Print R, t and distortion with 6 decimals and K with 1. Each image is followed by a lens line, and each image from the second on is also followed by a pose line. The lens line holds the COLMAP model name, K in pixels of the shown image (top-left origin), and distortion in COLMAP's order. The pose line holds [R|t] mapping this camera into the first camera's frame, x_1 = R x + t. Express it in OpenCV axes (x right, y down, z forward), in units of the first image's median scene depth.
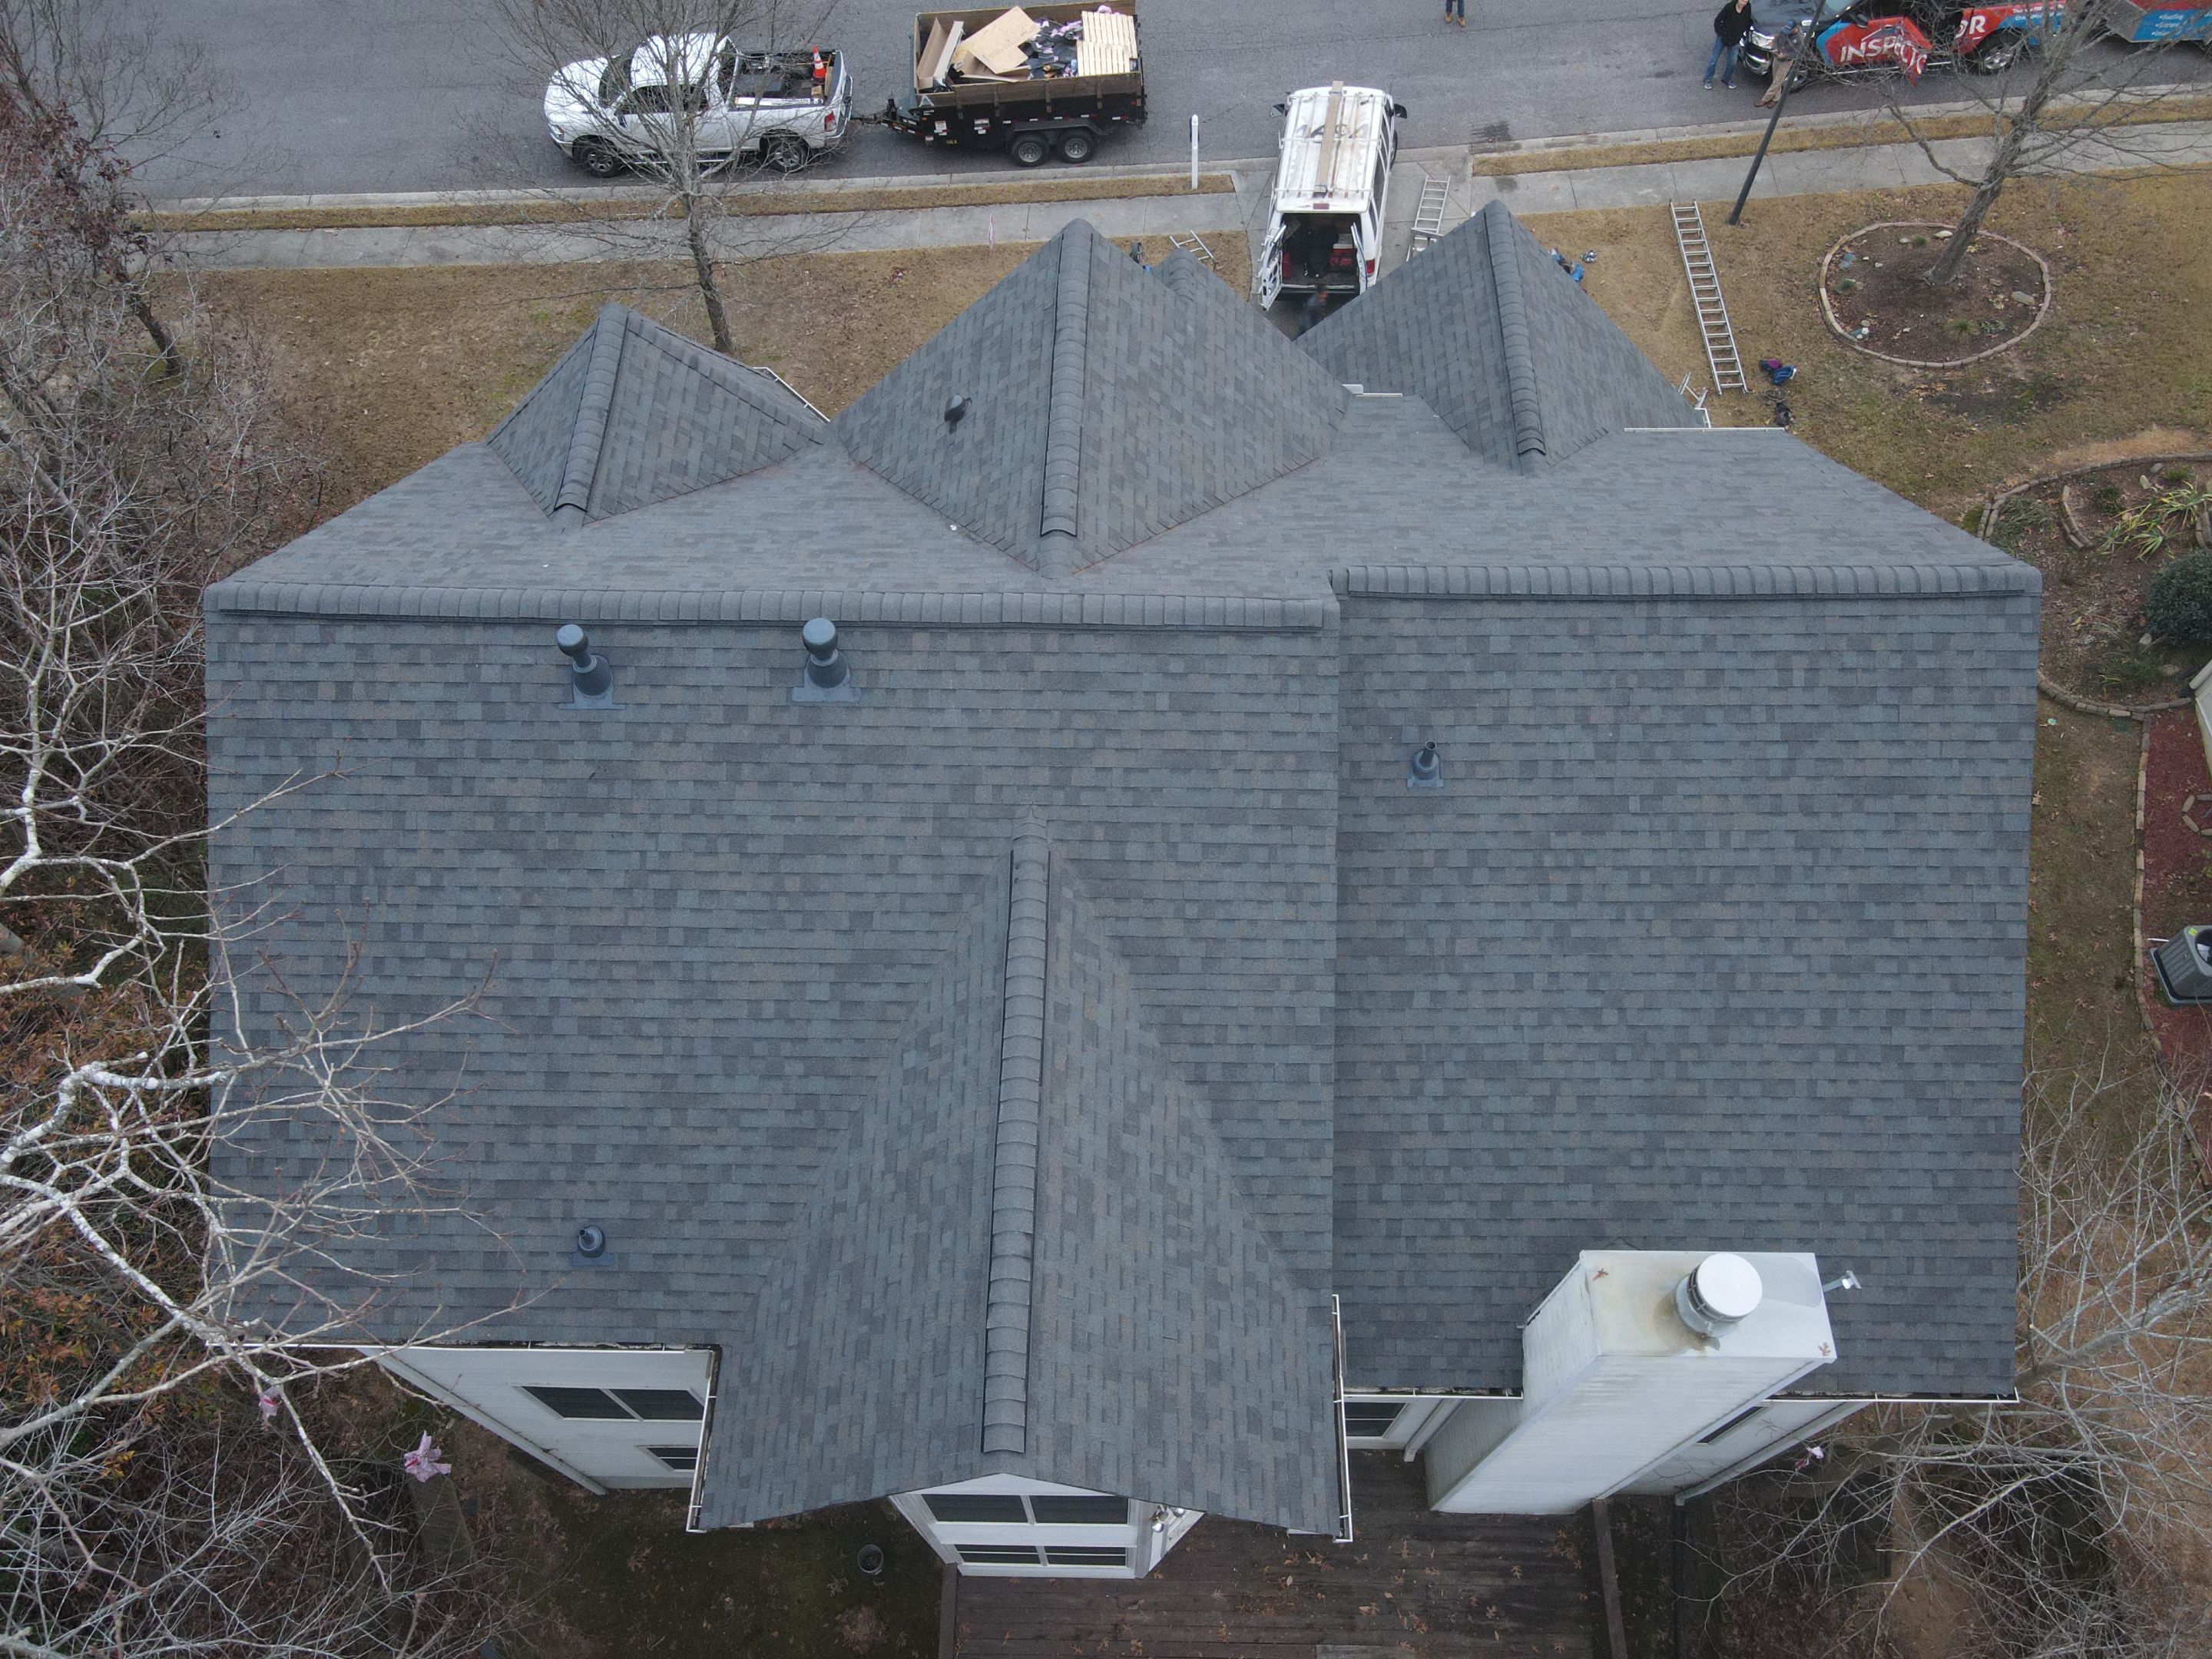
lens RADIAL K [[1614.6, 0, 1104.0], [0, 1614.6, 823.3], [0, 0, 1]] dist [0.008546, -0.000022]
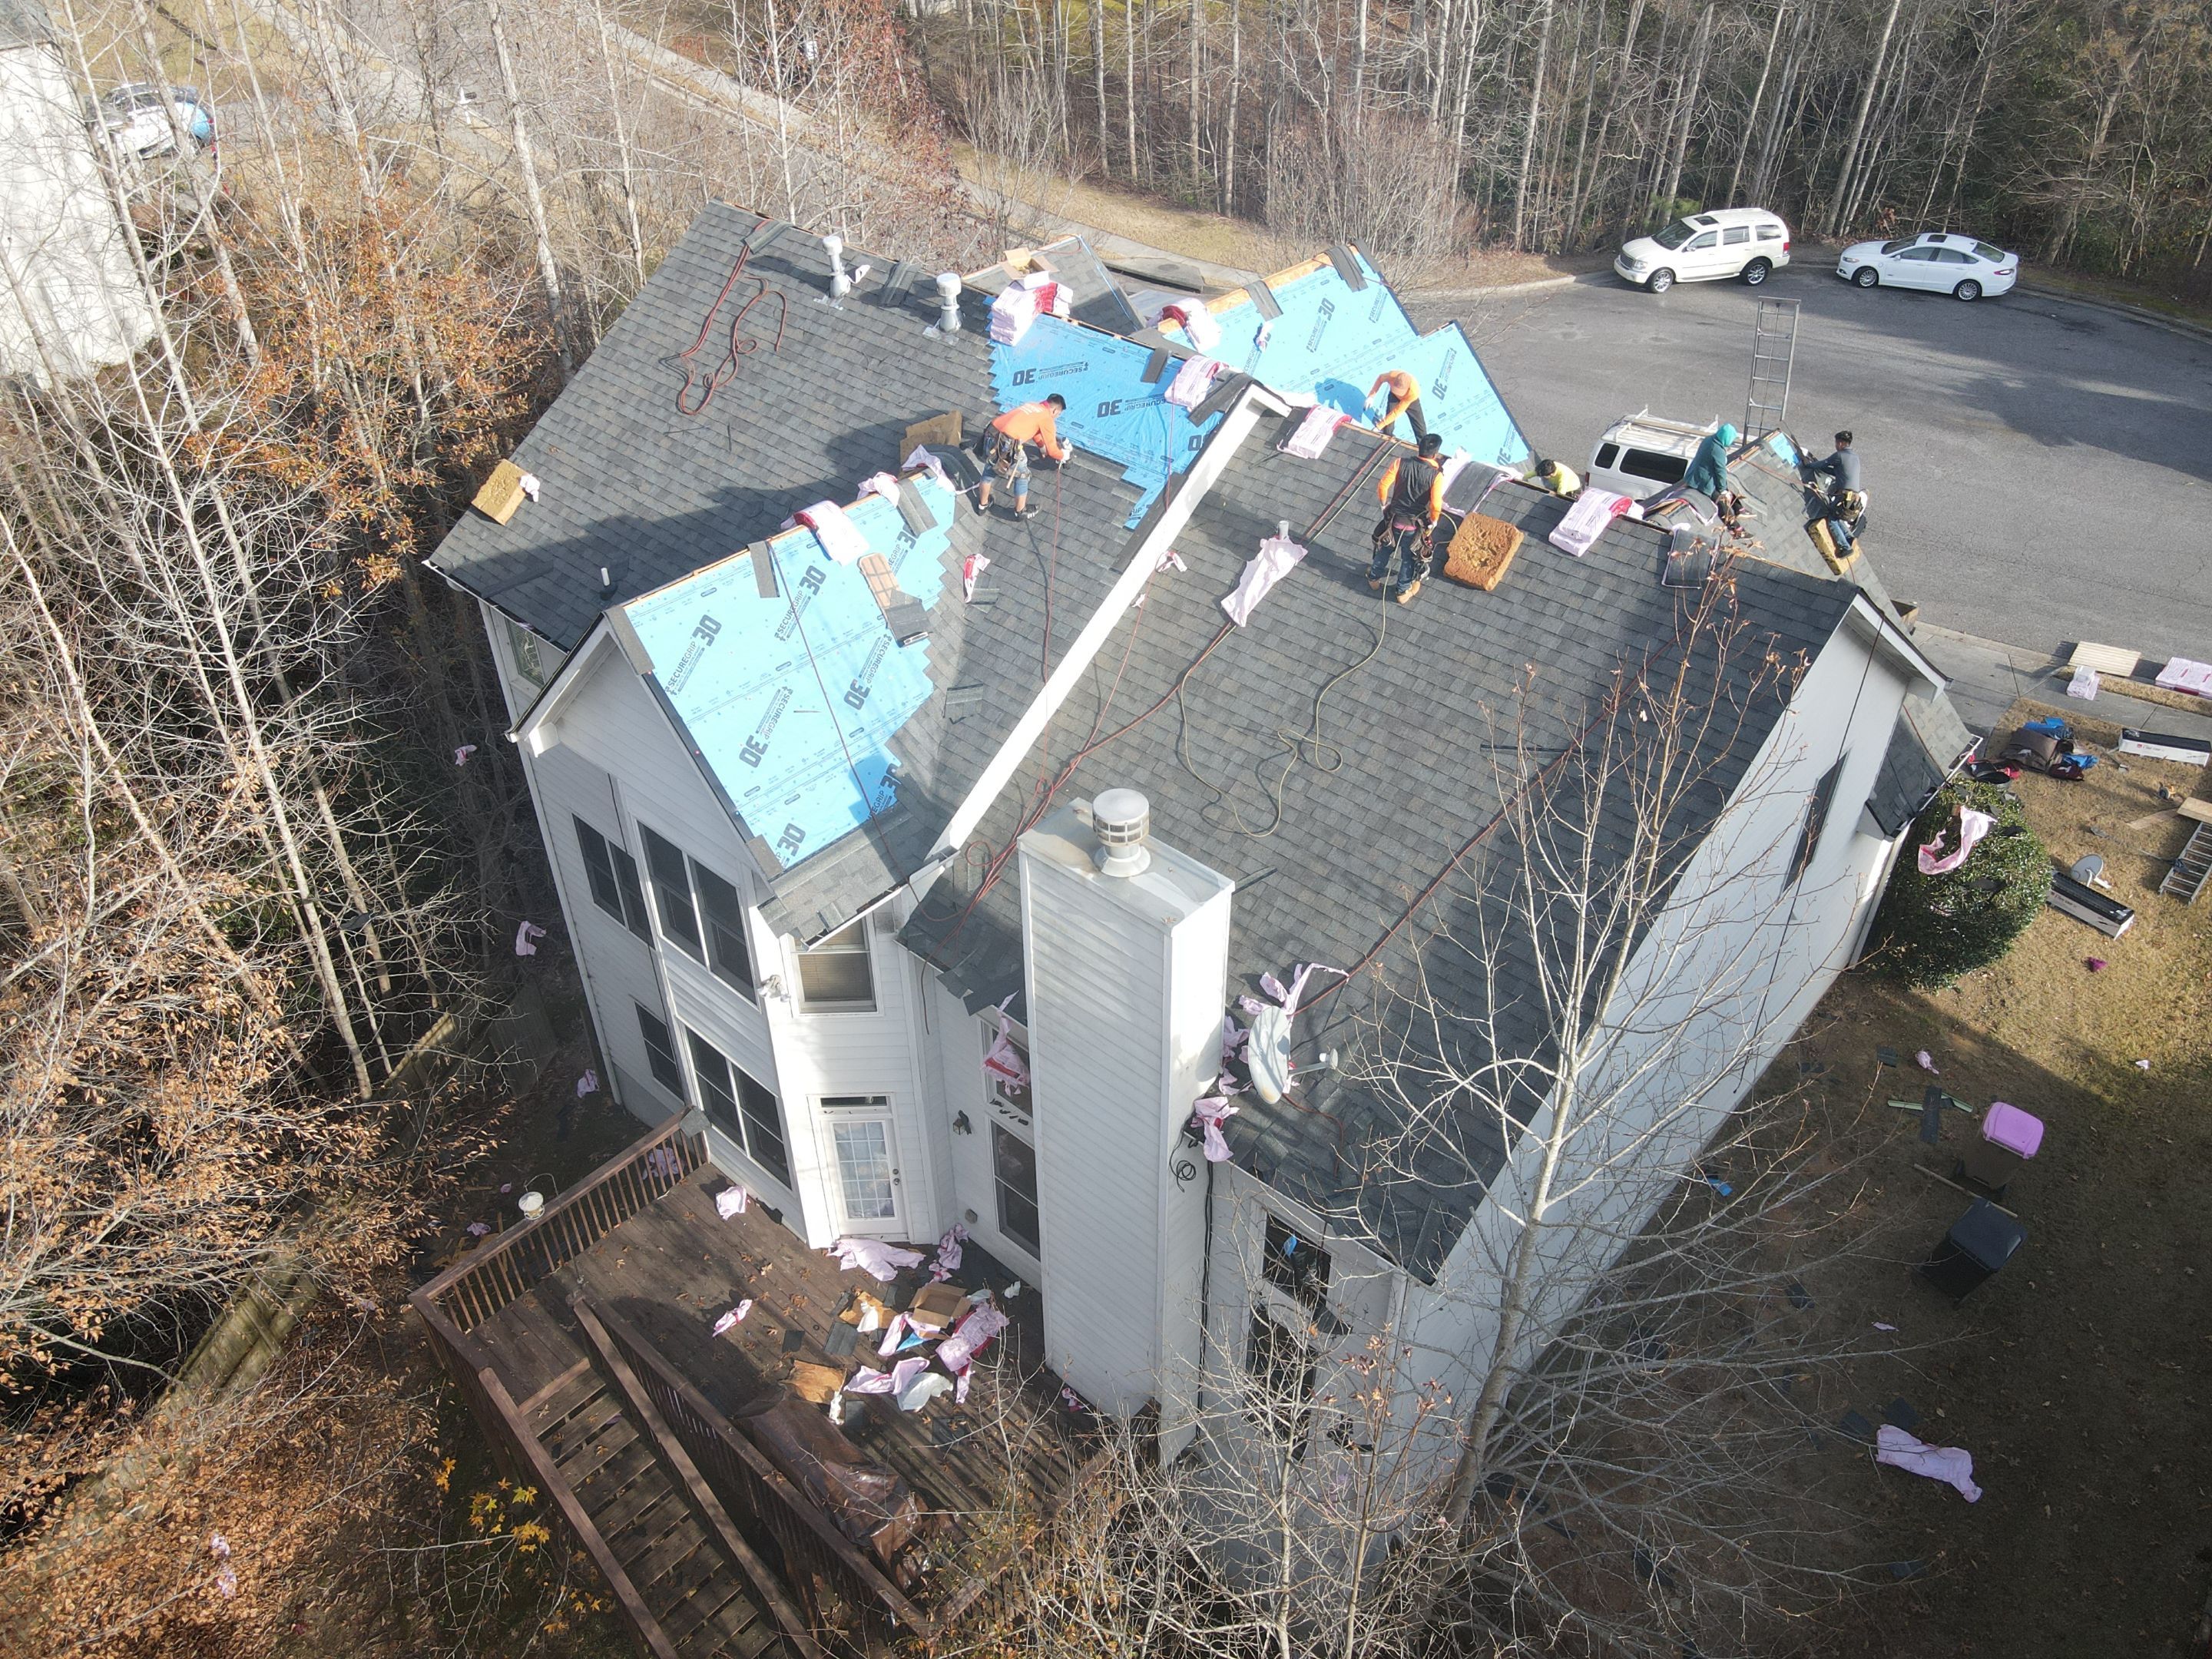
lens RADIAL K [[1614.6, 0, 1102.0], [0, 1614.6, 815.6], [0, 0, 1]] dist [0.008546, -0.000022]
pose [[0.748173, 0.405739, -0.524988, 0.808225], [-0.566916, 0.802017, -0.188084, 0.423416], [0.344736, 0.438343, 0.830068, 0.048075]]
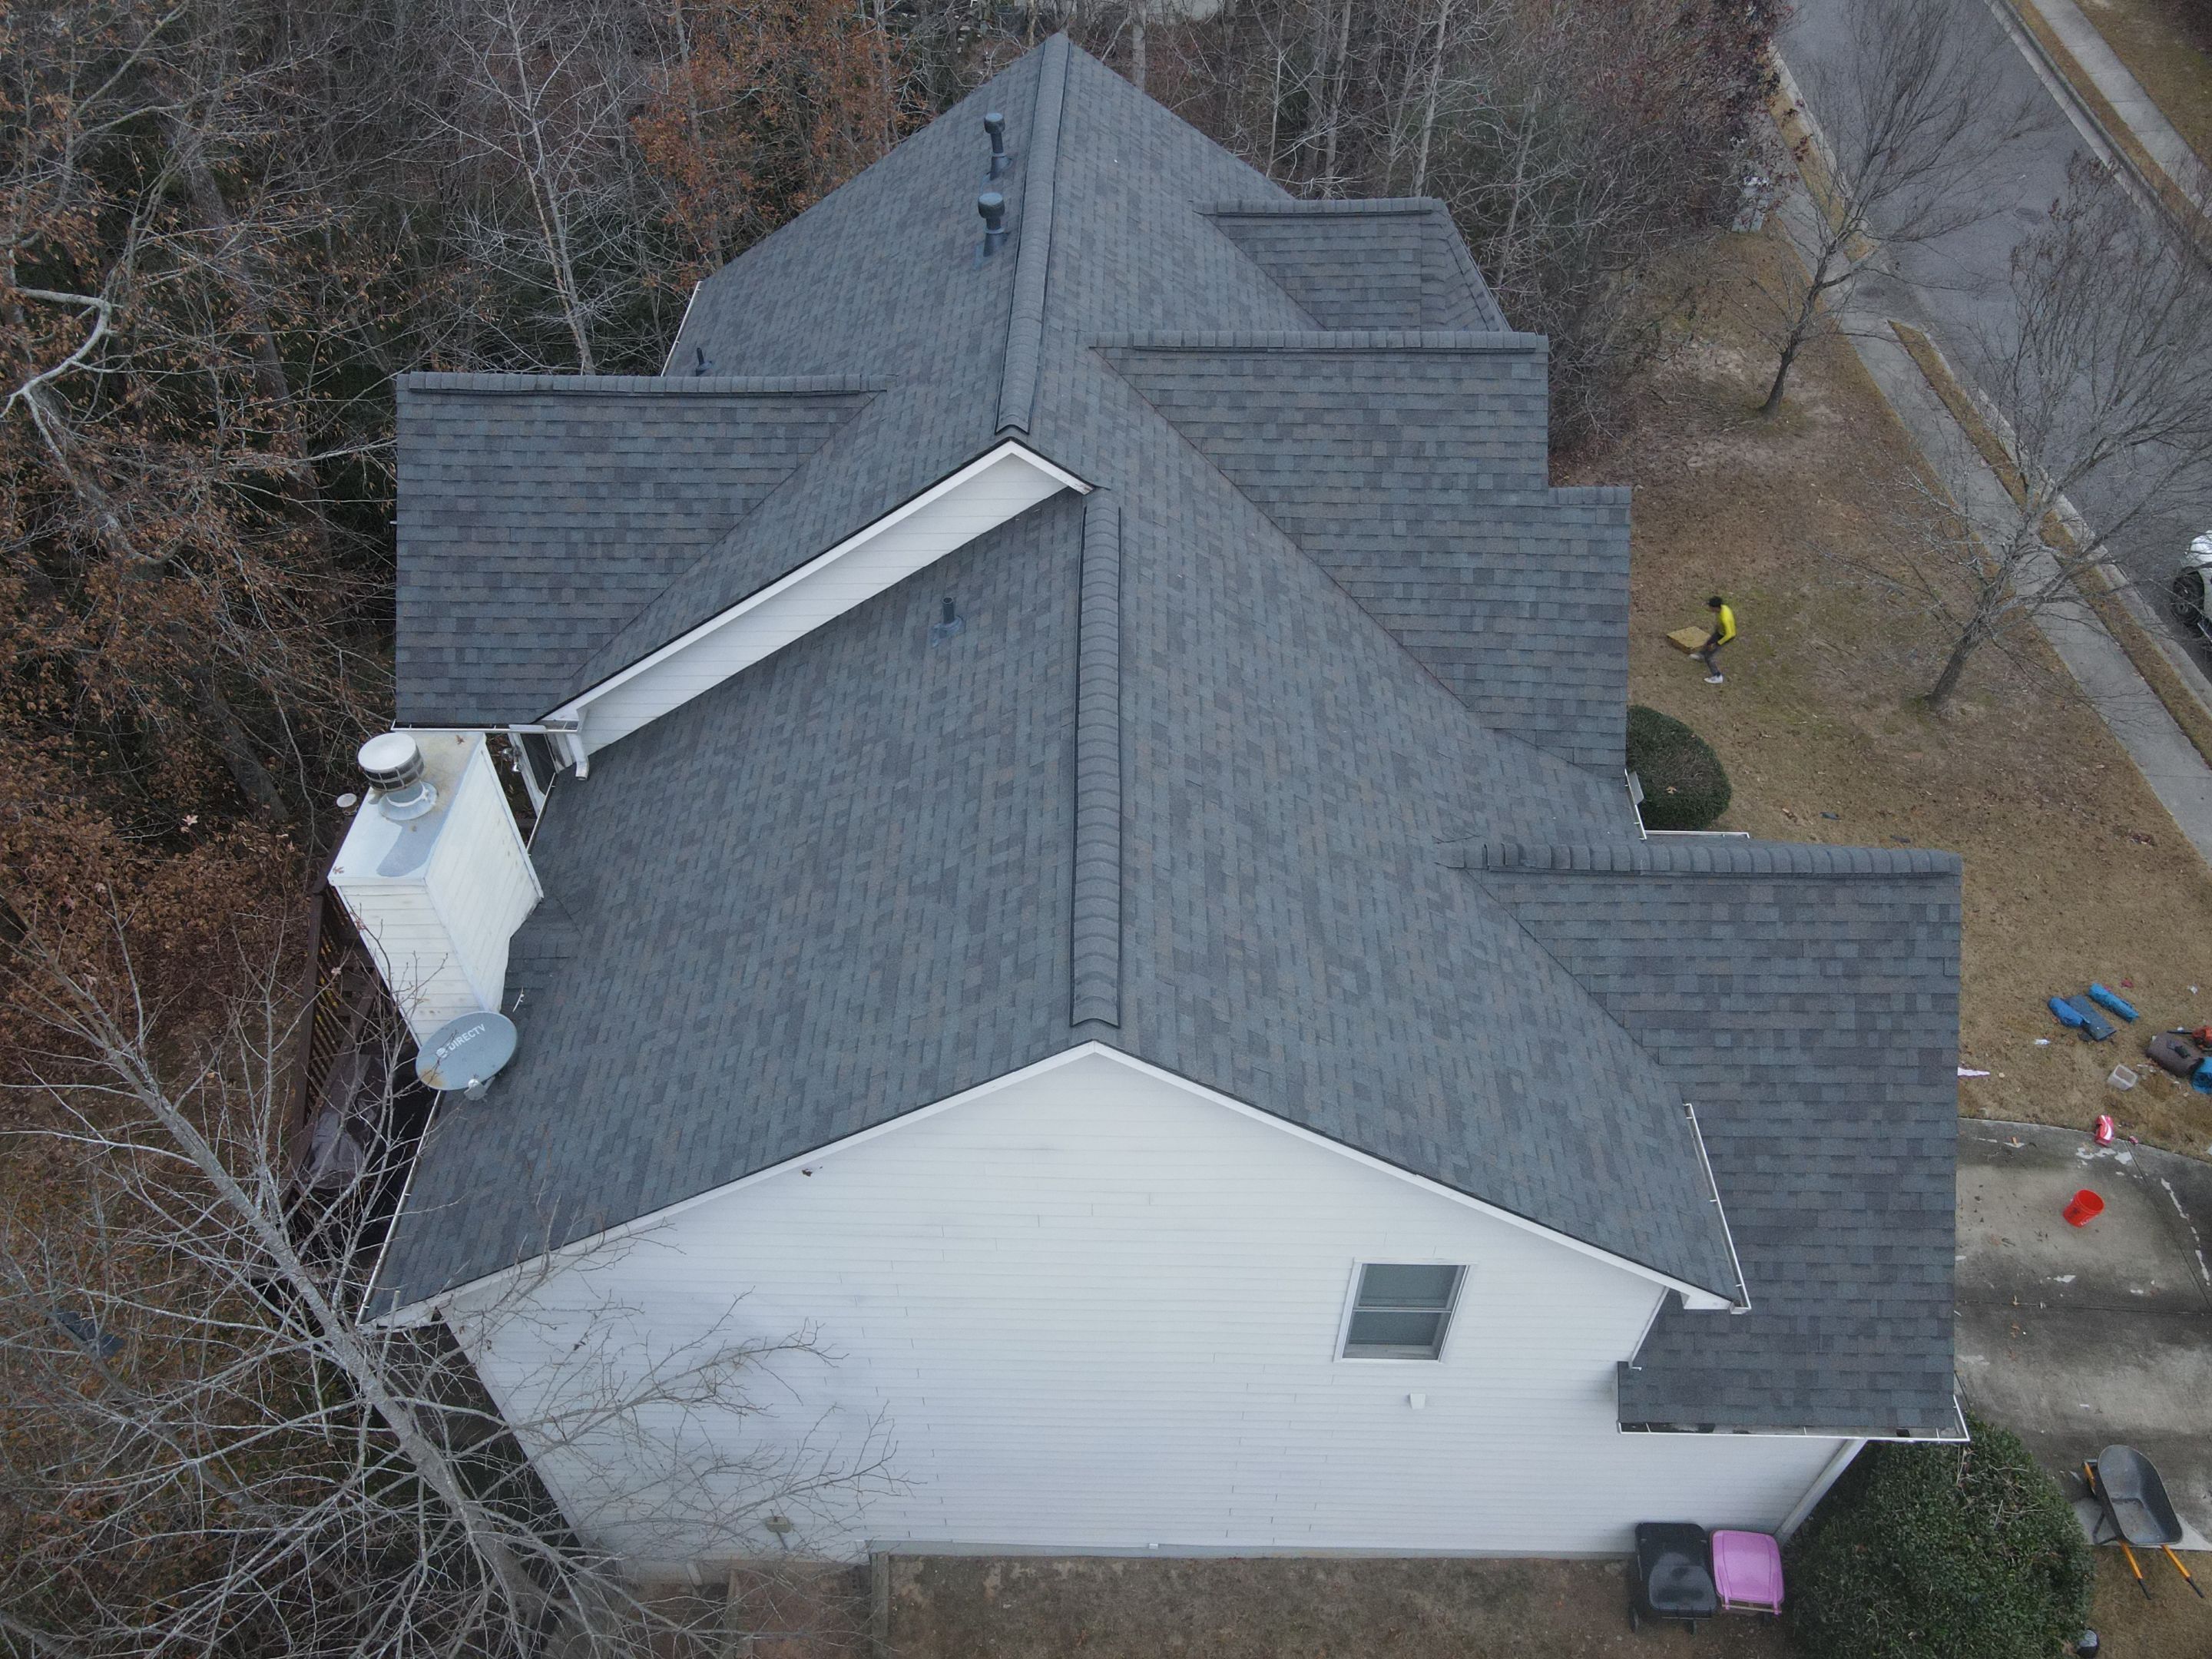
lens RADIAL K [[1614.6, 0, 1106.0], [0, 1614.6, 819.0], [0, 0, 1]] dist [0.008546, -0.000022]
pose [[0.001034, 0.721346, -0.692574, 1.008081], [-0.854106, 0.360843, 0.374559, -0.466949], [0.520098, 0.591144, 0.616479, 0.486779]]
